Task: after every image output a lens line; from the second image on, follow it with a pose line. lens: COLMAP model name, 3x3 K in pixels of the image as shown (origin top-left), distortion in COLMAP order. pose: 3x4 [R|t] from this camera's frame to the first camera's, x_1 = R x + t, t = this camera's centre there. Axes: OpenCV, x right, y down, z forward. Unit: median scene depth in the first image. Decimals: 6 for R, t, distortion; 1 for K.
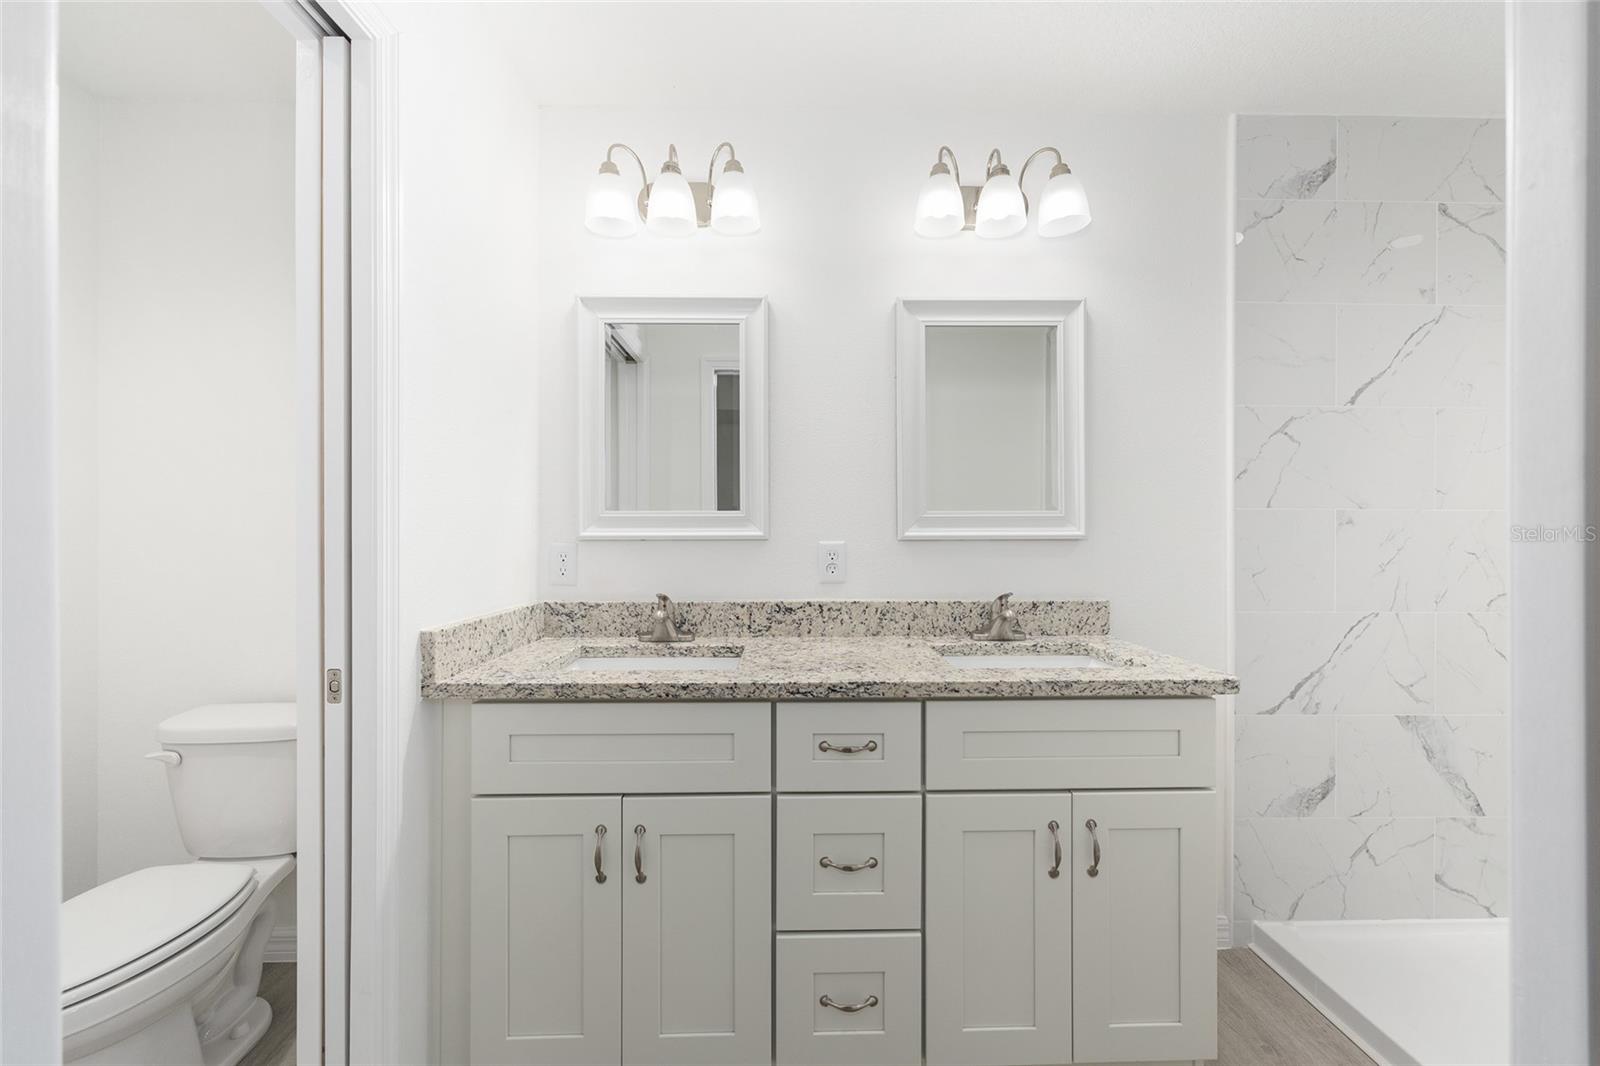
lens RADIAL K [[643.8, 0, 800.4], [0, 643.8, 534.1], [0, 0, 1]] dist [-0.002271, 0.001363]
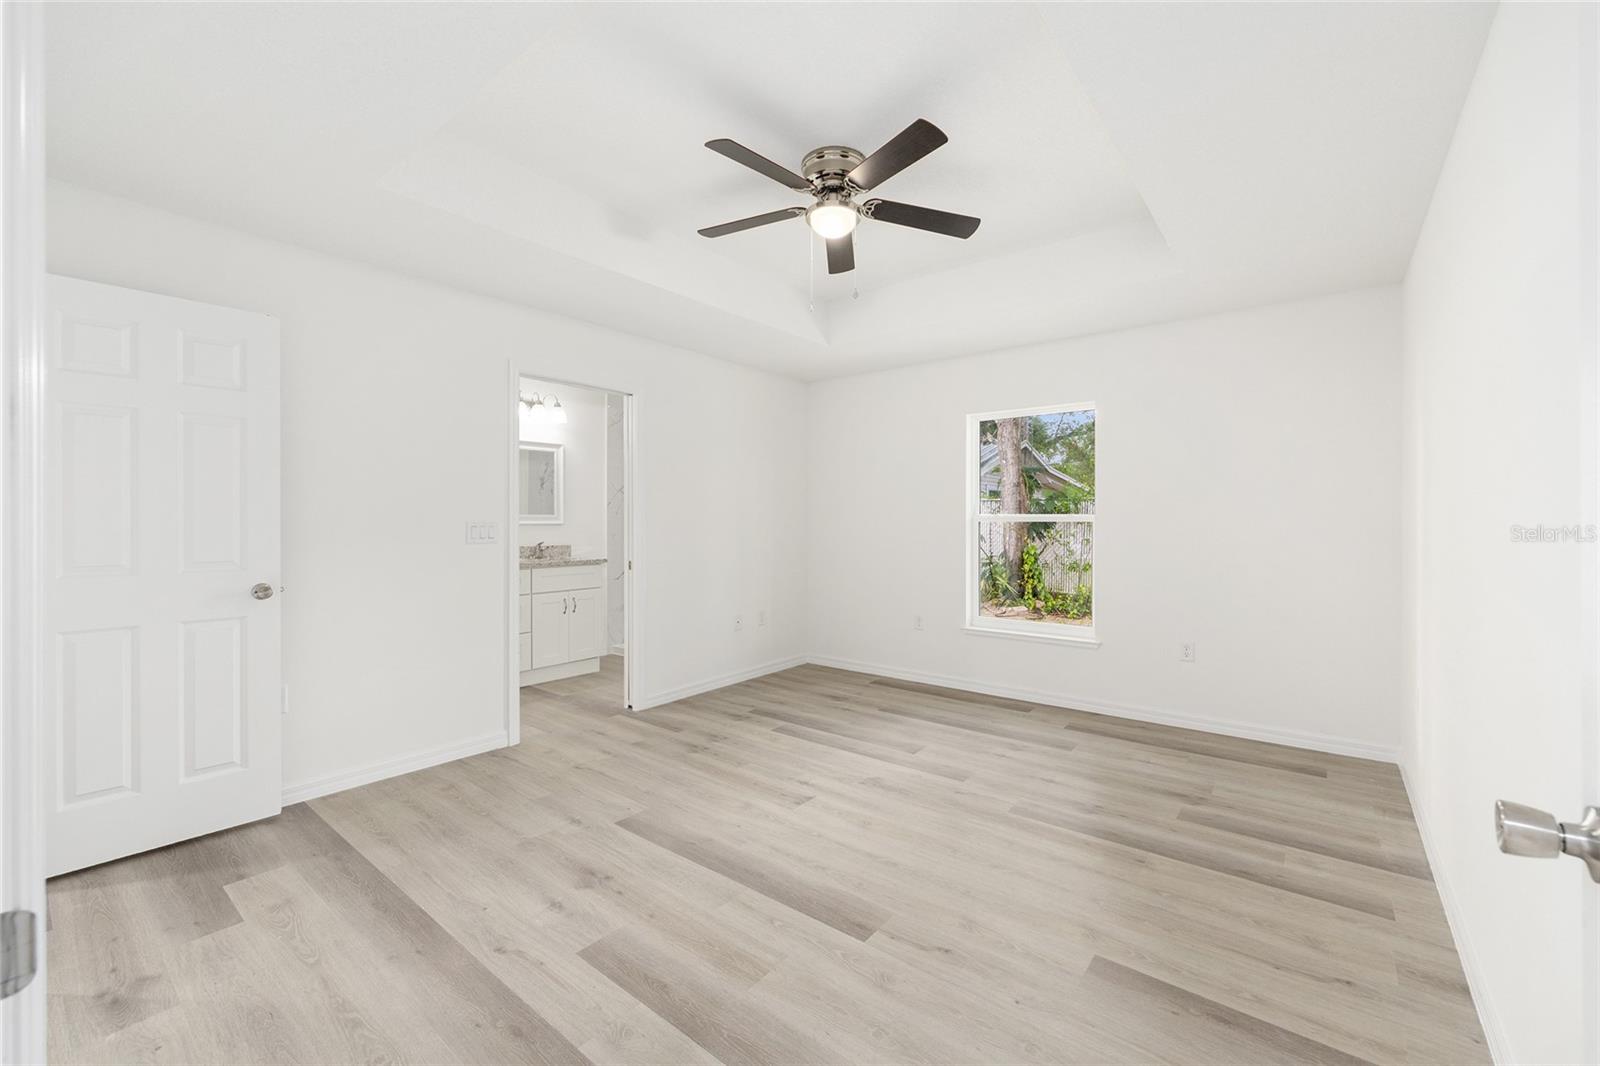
lens RADIAL K [[643.8, 0, 808.7], [0, 643.8, 522.6], [0, 0, 1]] dist [-0.002271, 0.001363]
pose [[0.632954, -0.002920, 0.774184, -1.174853], [0.004701, 0.999989, -0.000071, 0.004126], [-0.774175, 0.003684, 0.632961, -1.811072]]
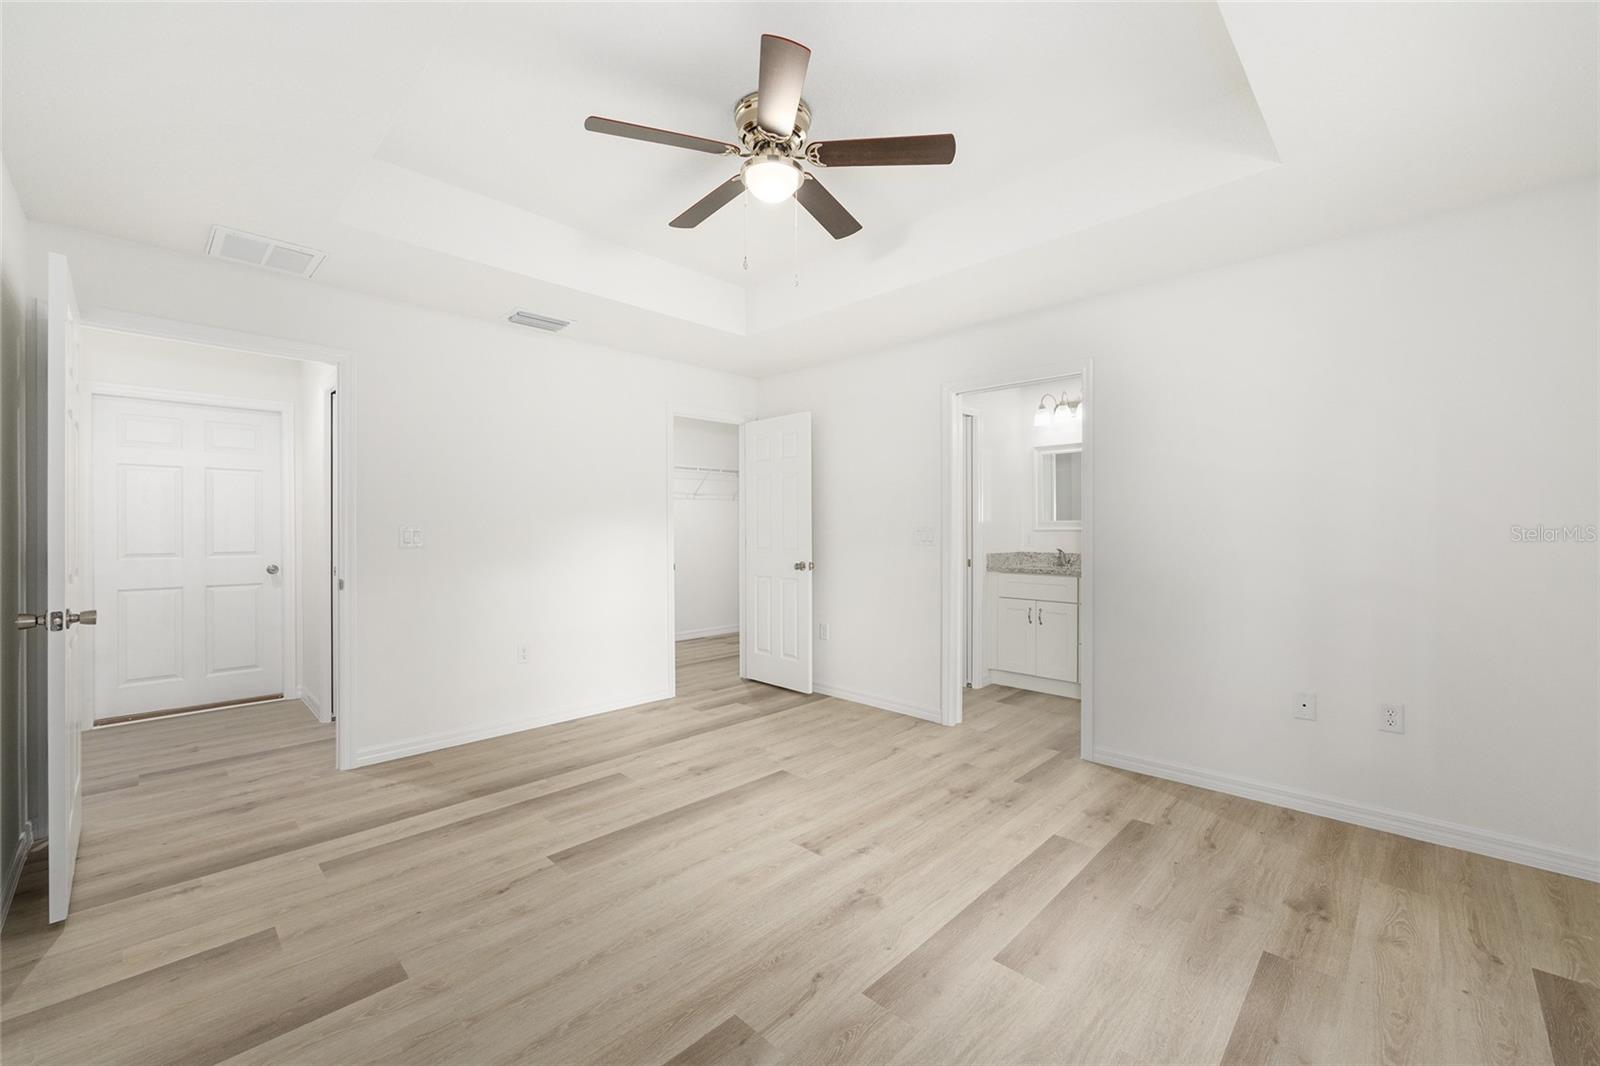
lens RADIAL K [[643.8, 0, 805.5], [0, 643.8, 530.9], [0, 0, 1]] dist [-0.002271, 0.001363]
pose [[0.704778, 0.000251, -0.709428, 0.989714], [0.000016, 1.000000, 0.000369, 0.008213], [0.709428, -0.000271, 0.704778, -1.777184]]
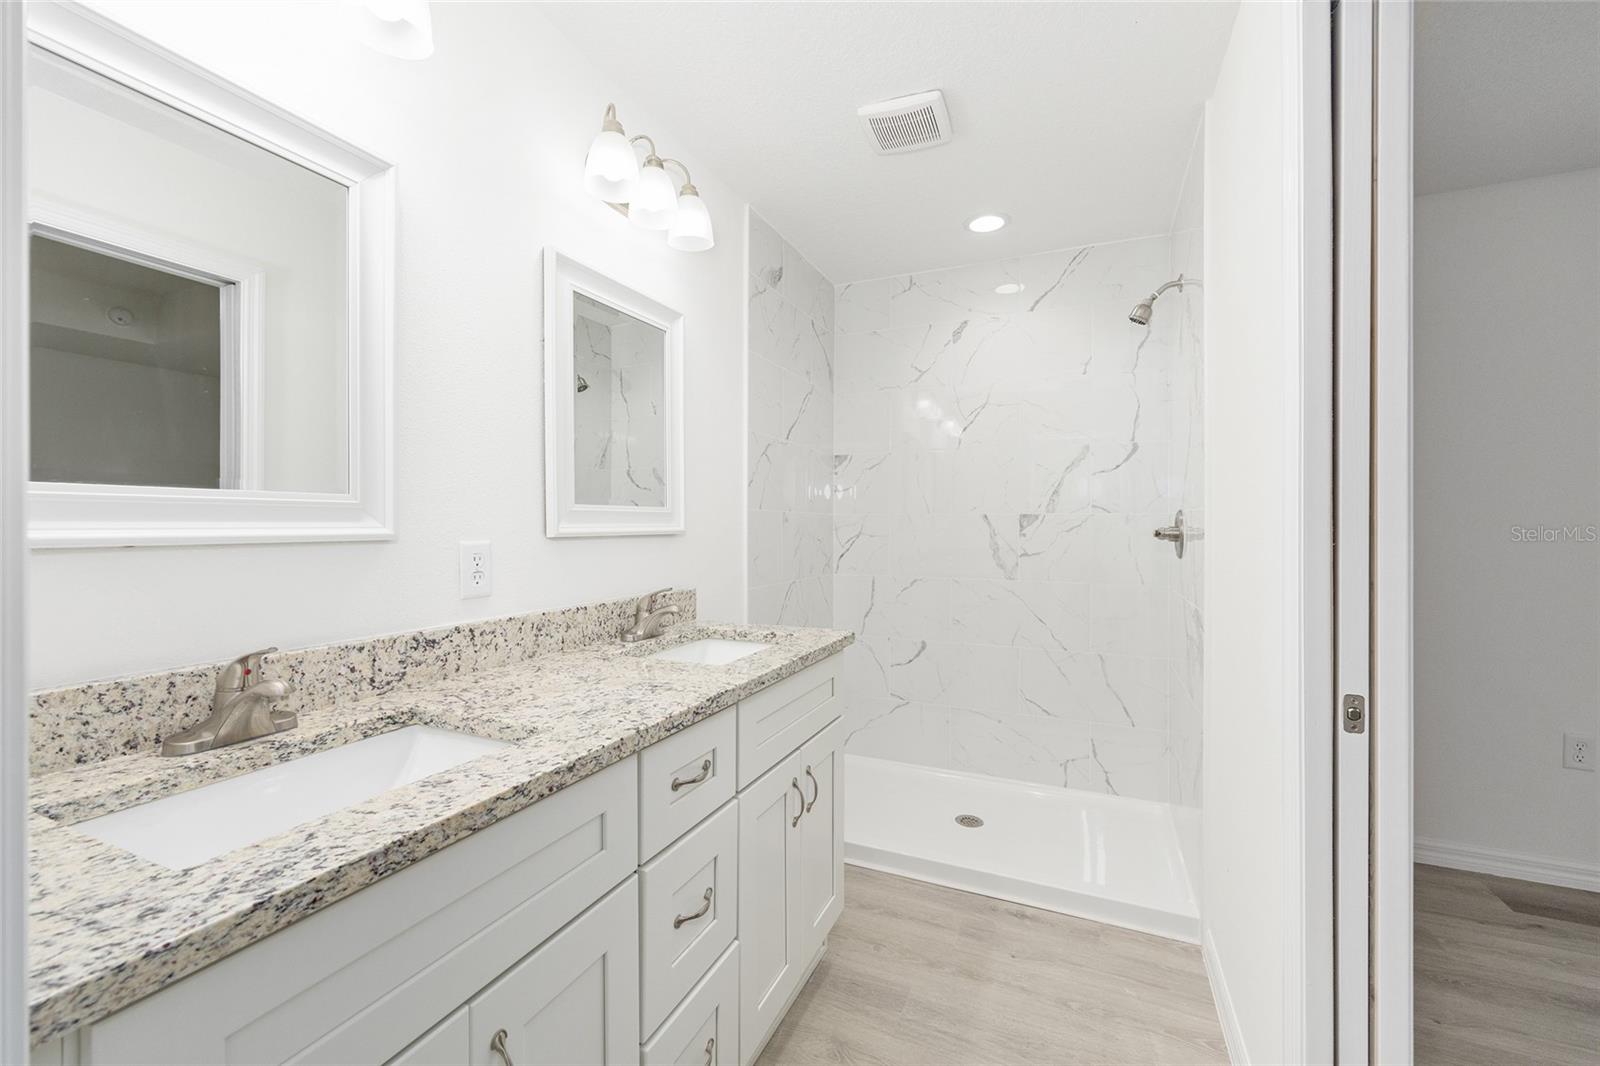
lens RADIAL K [[643.8, 0, 797.9], [0, 643.8, 524.2], [0, 0, 1]] dist [-0.002271, 0.001363]
pose [[0.435733, 0.001850, 0.900074, -0.461563], [0.006195, 0.999968, -0.005054, -0.001764], [-0.900055, 0.007778, 0.435708, 0.354700]]
